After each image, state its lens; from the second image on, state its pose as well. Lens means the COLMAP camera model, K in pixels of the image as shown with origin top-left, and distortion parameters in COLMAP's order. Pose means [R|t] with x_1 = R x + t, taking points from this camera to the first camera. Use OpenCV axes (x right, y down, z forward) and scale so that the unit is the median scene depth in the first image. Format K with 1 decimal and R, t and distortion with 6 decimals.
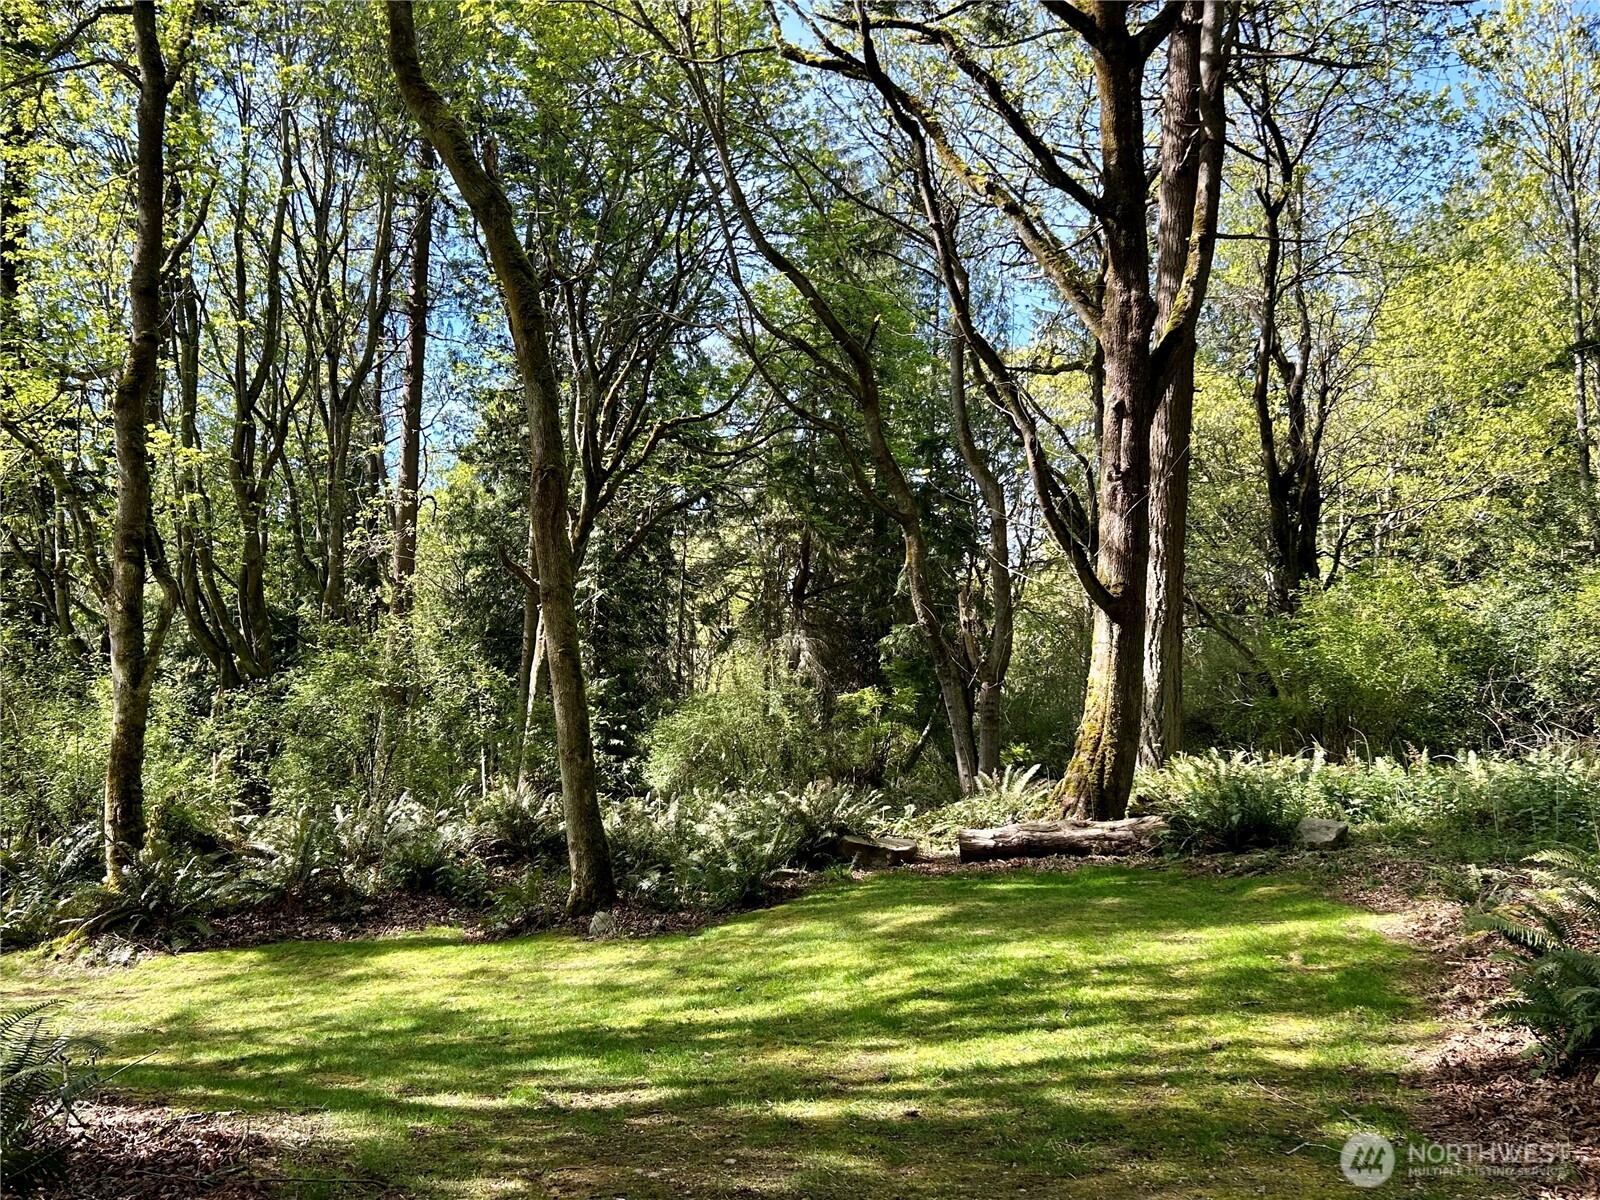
lens RADIAL K [[1278.7, 0, 797.8], [0, 1278.7, 581.3], [0, 0, 1]] dist [0.113283, -0.170045]
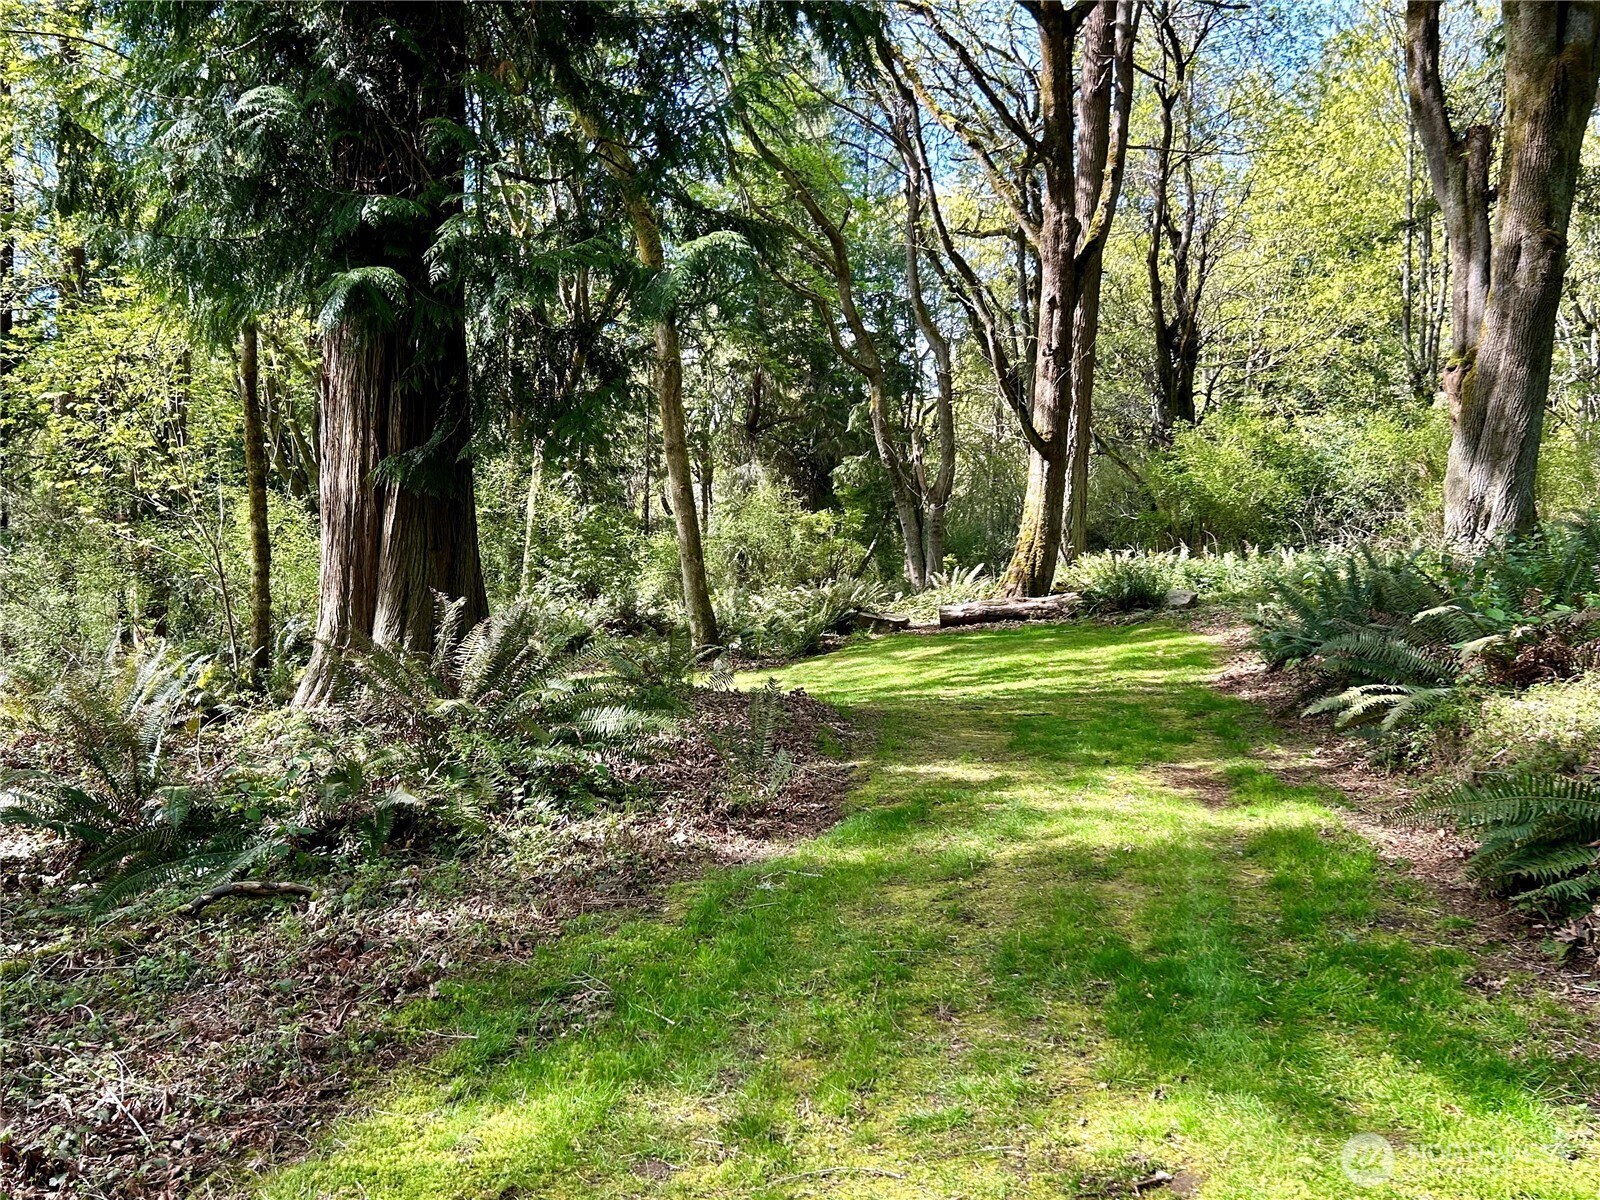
lens RADIAL K [[1278.7, 0, 797.8], [0, 1278.7, 581.3], [0, 0, 1]] dist [0.113283, -0.170045]
pose [[0.996643, -0.018177, 0.079827, -0.127287], [0.007074, 0.990514, 0.137228, -0.028737], [-0.081564, -0.136202, 0.987318, -0.351022]]
